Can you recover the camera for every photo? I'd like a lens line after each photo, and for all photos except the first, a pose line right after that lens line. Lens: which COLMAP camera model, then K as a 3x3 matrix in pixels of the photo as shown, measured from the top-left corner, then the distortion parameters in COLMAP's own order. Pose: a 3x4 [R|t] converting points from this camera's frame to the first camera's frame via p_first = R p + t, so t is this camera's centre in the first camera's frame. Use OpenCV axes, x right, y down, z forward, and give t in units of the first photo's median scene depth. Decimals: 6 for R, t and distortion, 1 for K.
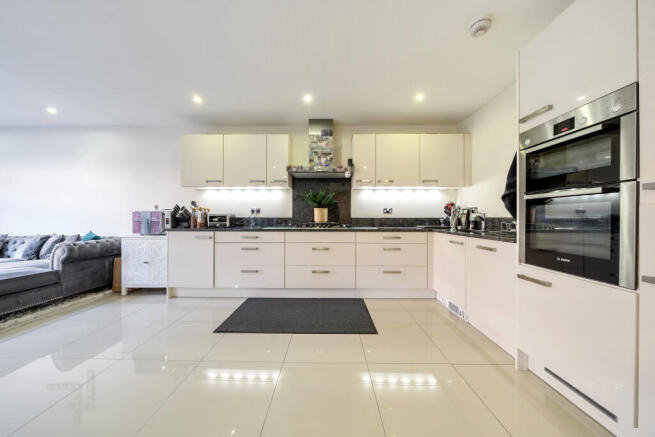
lens RADIAL K [[229.6, 0, 327.5], [0, 229.6, 218.5], [0, 0, 1]] dist [0.000255, 0.000034]
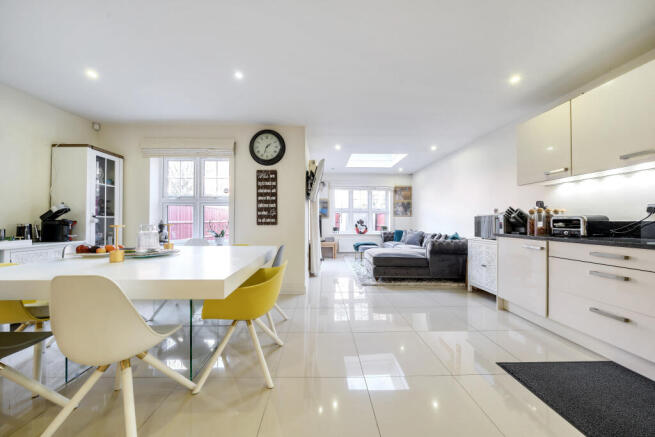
lens RADIAL K [[229.6, 0, 327.5], [0, 229.6, 218.5], [0, 0, 1]] dist [0.000255, 0.000034]
pose [[0.030999, -0.013947, -0.999422, 0.213798], [-0.006689, 0.999877, -0.014161, 0.001218], [0.999497, 0.007124, 0.030902, 0.271080]]
